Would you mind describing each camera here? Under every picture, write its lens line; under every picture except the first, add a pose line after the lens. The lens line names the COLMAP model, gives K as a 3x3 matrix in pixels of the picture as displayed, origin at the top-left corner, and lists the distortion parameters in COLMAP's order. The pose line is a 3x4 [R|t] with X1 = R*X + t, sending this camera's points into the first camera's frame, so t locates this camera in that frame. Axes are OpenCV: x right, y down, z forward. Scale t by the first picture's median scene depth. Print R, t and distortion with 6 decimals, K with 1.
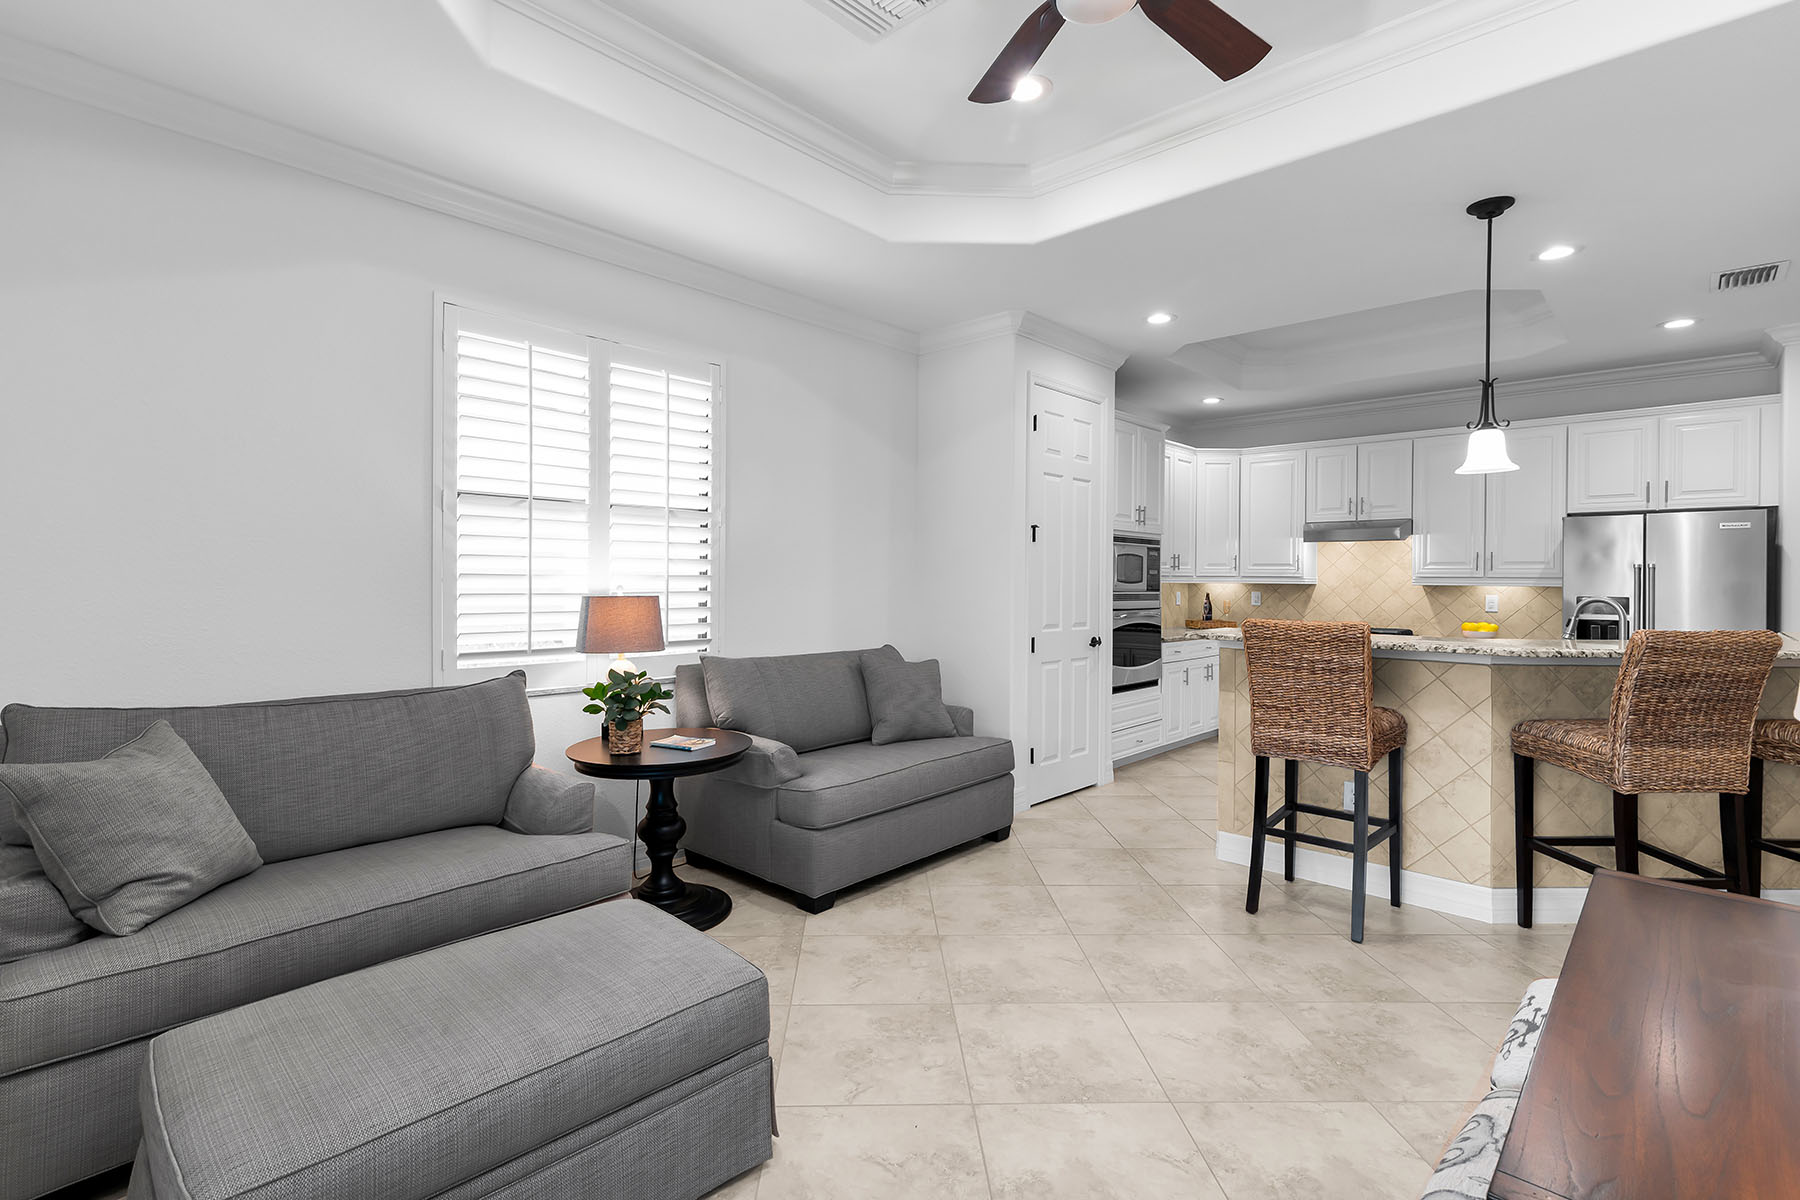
lens RADIAL K [[833.9, 0, 886.9], [0, 833.9, 586.3], [0, 0, 1]] dist [0.011349, -0.000093]
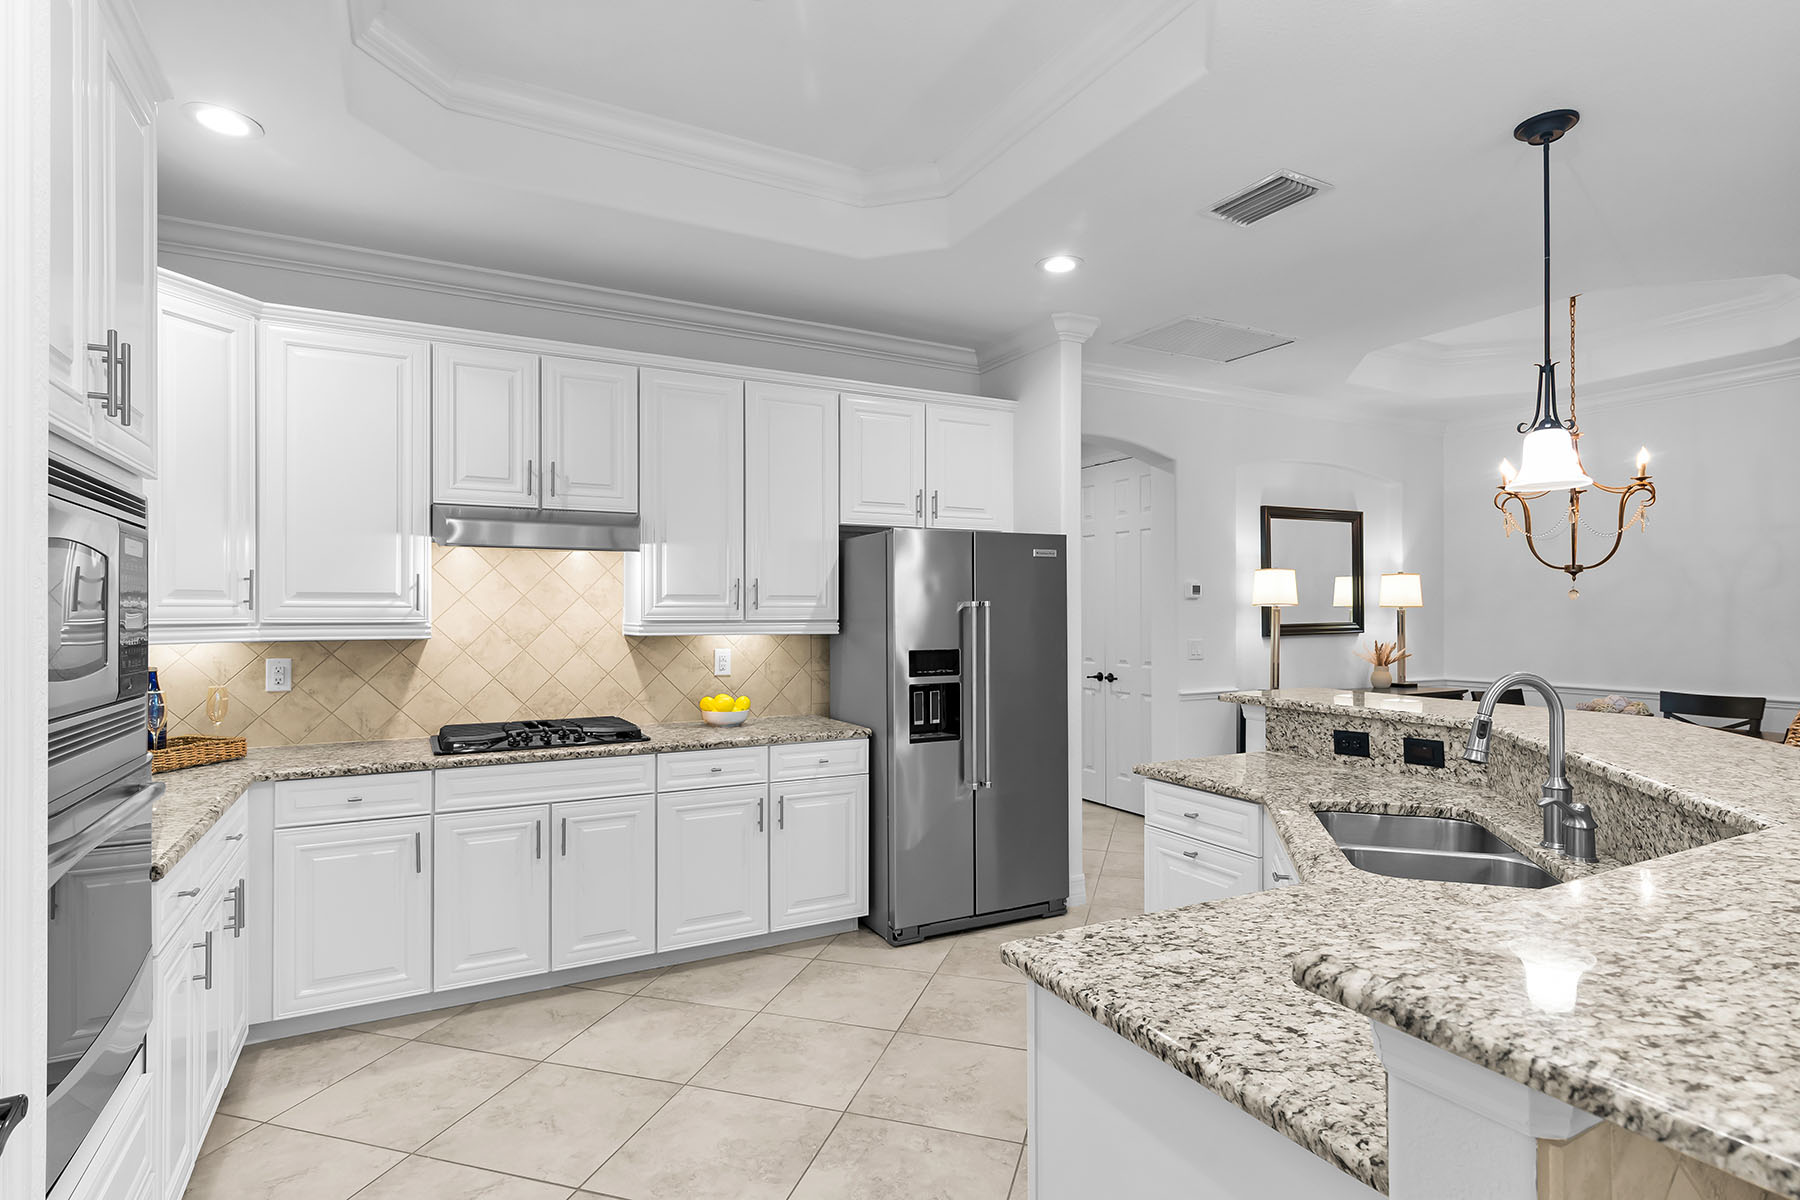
lens RADIAL K [[908.1, 0, 895.9], [0, 908.1, 603.8], [0, 0, 1]] dist [0.014968, -0.000402]
pose [[0.310215, 0.001652, 0.950665, 0.126137], [0.011058, 0.999925, -0.005345, -0.018437], [-0.950602, 0.012170, 0.310173, 0.694860]]
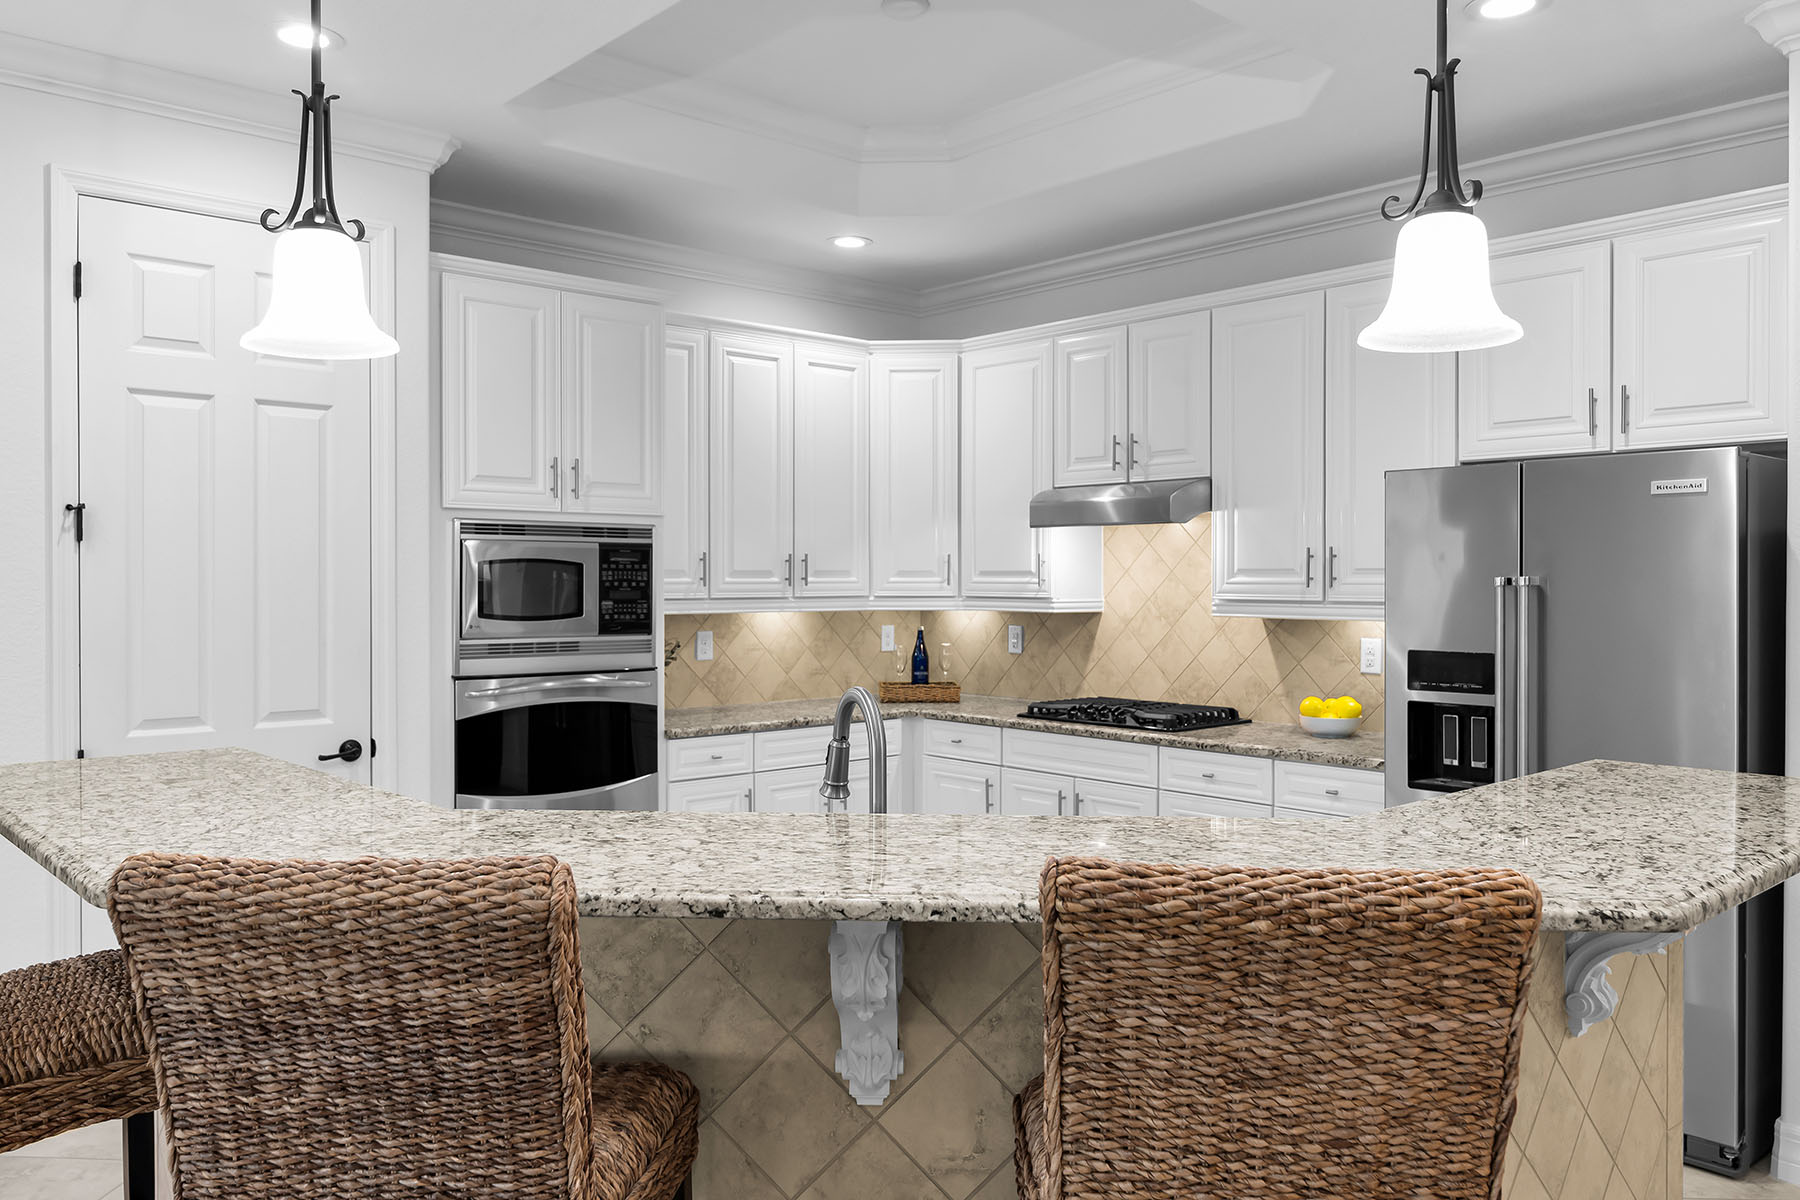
lens RADIAL K [[1347.8, 0, 904.6], [0, 1347.8, 583.2], [0, 0, 1]] dist [-0.006009, -0.008150]
pose [[0.997528, -0.005733, -0.070037, 0.533802], [0.005398, 0.999973, -0.004966, -0.018809], [0.070063, 0.004575, 0.997532, 0.237064]]
